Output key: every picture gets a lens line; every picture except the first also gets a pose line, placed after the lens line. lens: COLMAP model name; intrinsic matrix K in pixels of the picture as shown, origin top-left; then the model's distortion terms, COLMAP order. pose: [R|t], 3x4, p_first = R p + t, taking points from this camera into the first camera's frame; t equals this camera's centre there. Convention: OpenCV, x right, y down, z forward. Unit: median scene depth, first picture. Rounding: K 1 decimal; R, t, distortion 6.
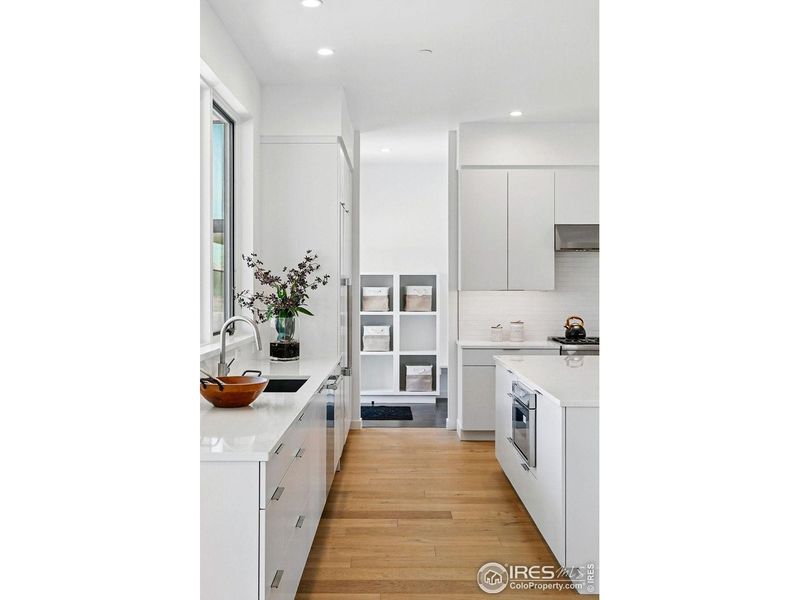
lens RADIAL K [[741.1, 0, 386.3], [0, 741.1, 287.0], [0, 0, 1]] dist [-0.004148, 0.000000]
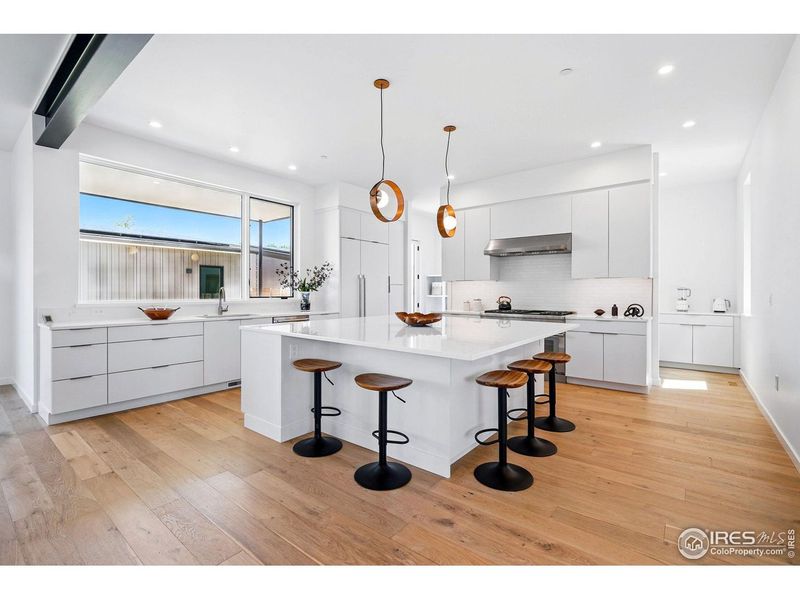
lens RADIAL K [[362.8, 0, 401.5], [0, 362.8, 293.5], [0, 0, 1]] dist [-0.012849, 0.000708]
pose [[0.794725, 0.003277, -0.606961, 0.554435], [-0.000603, 0.999989, 0.004609, 0.030241], [0.606969, -0.003296, 0.794719, 0.240210]]
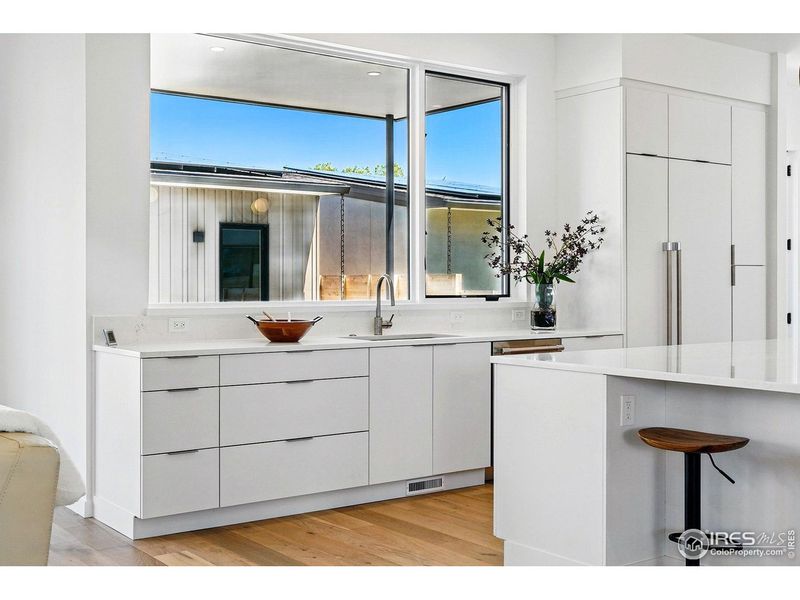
lens RADIAL K [[972.9, 0, 400.8], [0, 972.9, 285.0], [0, 0, 1]] dist [-0.011541, 0.000000]
pose [[0.614230, -0.000548, -0.789127, 0.542252], [0.001852, 0.999998, 0.000747, 0.030363], [0.789125, -0.001920, 0.614230, 0.076306]]
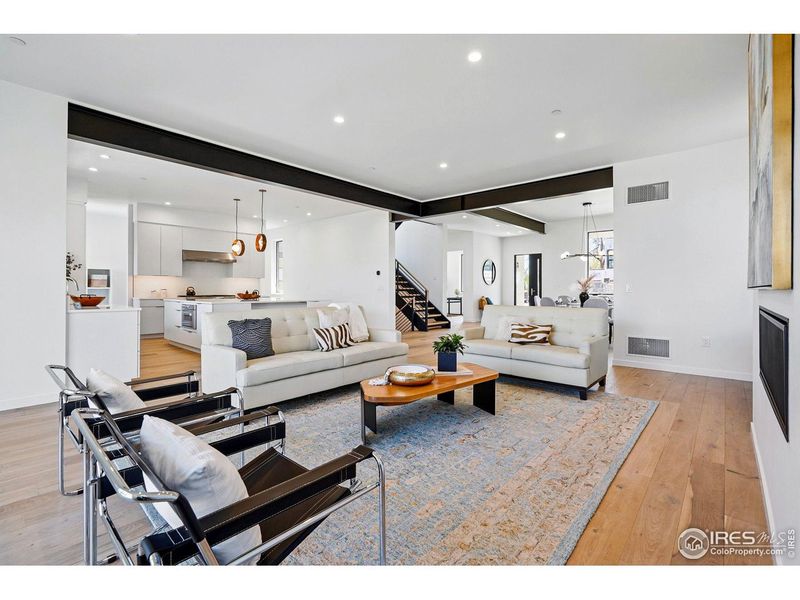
lens RADIAL K [[362.8, 0, 394.1], [0, 362.8, 288.7], [0, 0, 1]] dist [-0.012849, 0.000708]
pose [[0.662129, 0.000869, 0.749389, -0.209102], [-0.005766, 0.999976, 0.003934, 0.037479], [-0.749368, -0.006926, 0.662118, -0.333907]]
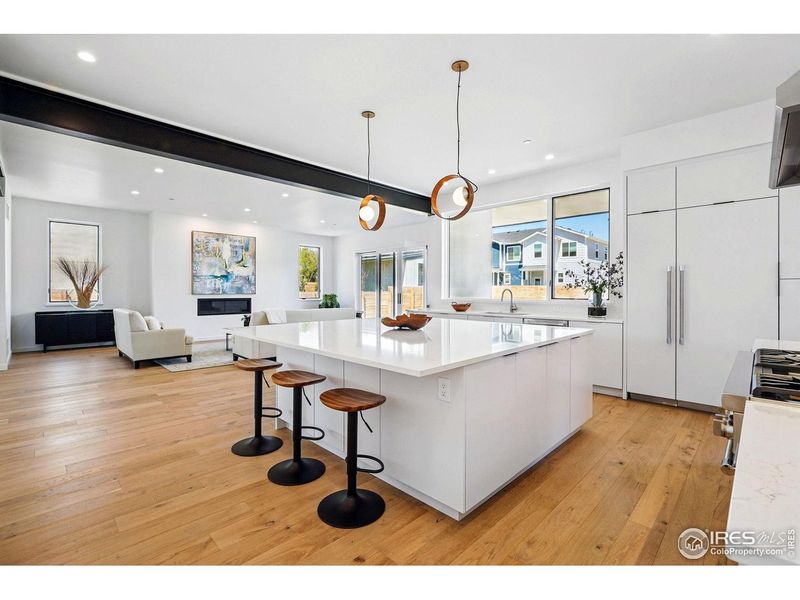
lens RADIAL K [[362.8, 0, 398.4], [0, 362.8, 293.7], [0, 0, 1]] dist [-0.012849, 0.000708]
pose [[-0.692316, 0.000121, -0.721595, 0.605986], [-0.004679, 0.999978, 0.004657, 0.030290], [0.721579, 0.006601, -0.692300, 0.935071]]
